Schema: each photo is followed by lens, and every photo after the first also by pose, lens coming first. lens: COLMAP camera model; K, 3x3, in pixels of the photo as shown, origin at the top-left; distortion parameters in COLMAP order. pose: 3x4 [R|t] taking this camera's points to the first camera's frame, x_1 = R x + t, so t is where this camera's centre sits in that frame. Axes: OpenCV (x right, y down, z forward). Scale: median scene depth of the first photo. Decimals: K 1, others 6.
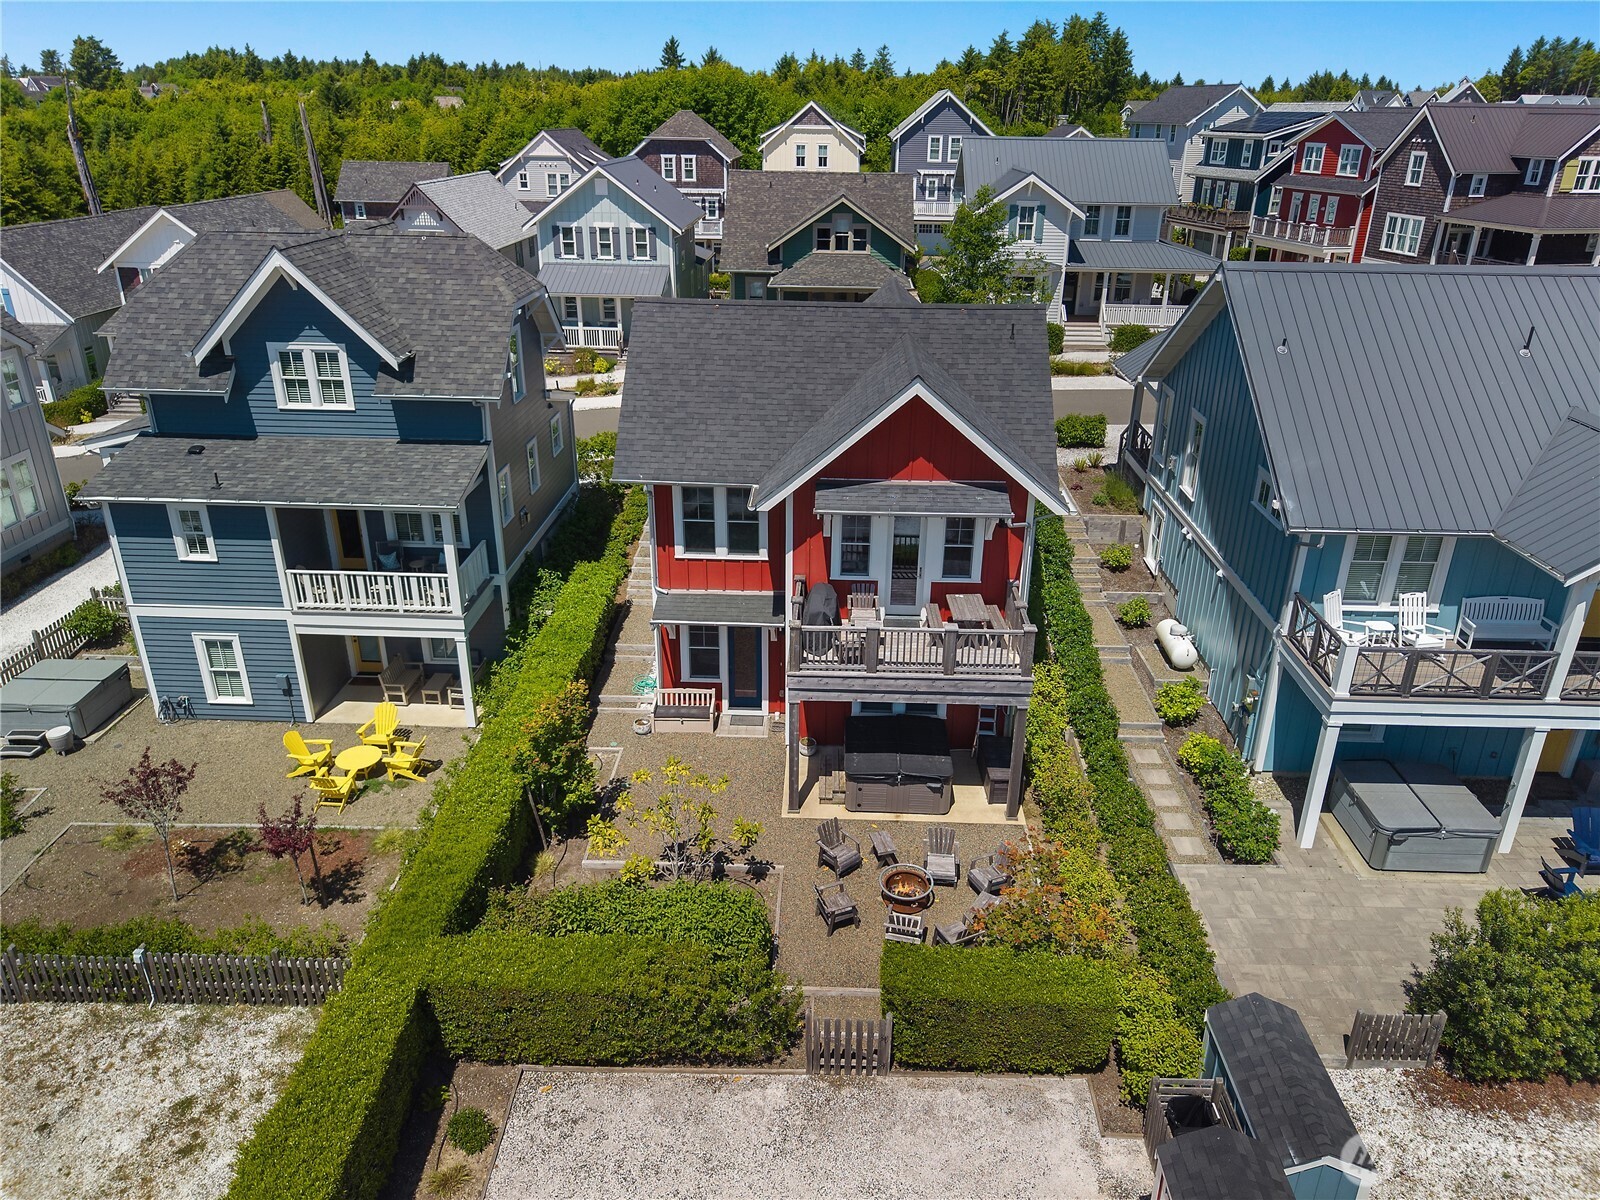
lens RADIAL K [[1135.8, 0, 800.0], [0, 1135.8, 600.0], [0, 0, 1]] dist [0.045888, -0.082761]
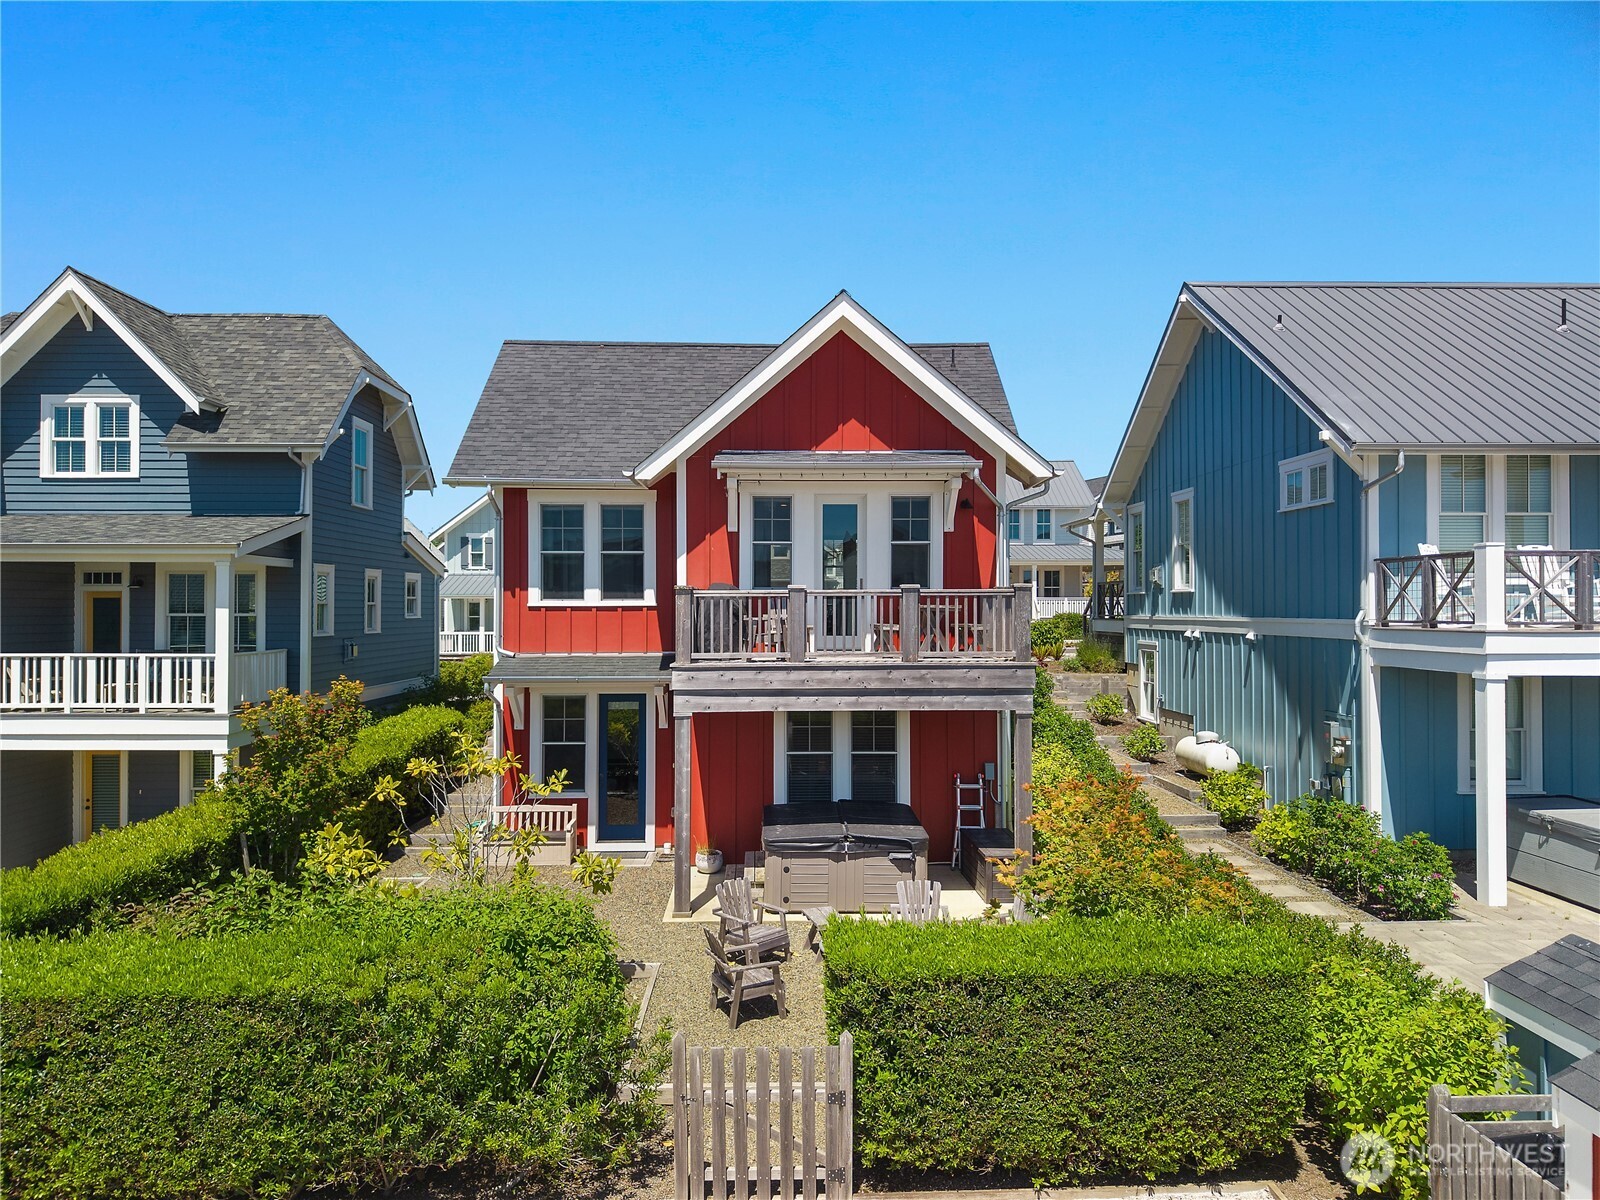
lens RADIAL K [[1116.7, 0, 788.7], [0, 1116.7, 591.8], [0, 0, 1]] dist [0.029563, -0.047794]
pose [[0.998575, -0.006927, 0.052910, 0.020396], [0.028424, 0.908207, -0.417555, 0.264010], [-0.045161, 0.418464, 0.907110, 0.333222]]
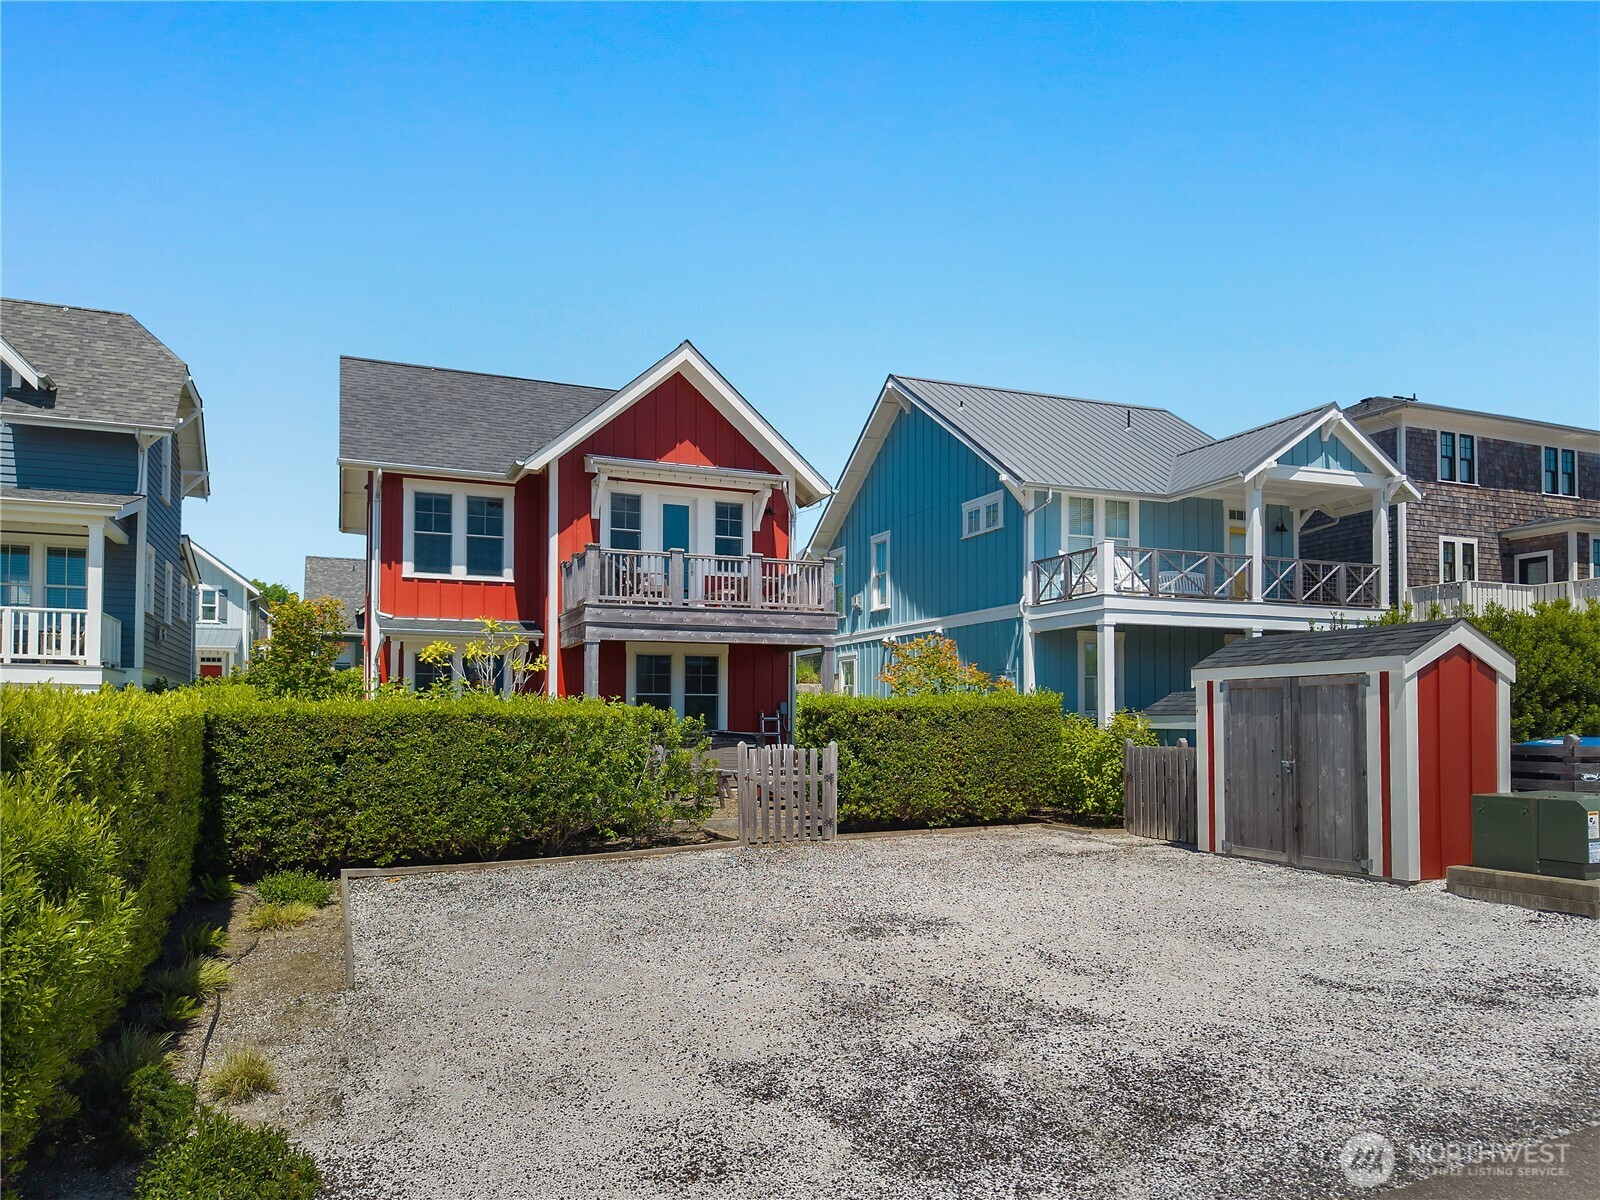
lens RADIAL K [[1148.9, 0, 798.3], [0, 1148.9, 708.2], [0, 0, 1]] dist [0.020259, -0.033573]
pose [[0.911493, 0.003270, 0.411302, -0.198347], [0.169414, 0.908223, -0.382661, 0.445729], [-0.374806, 0.418473, 0.827285, 0.202010]]
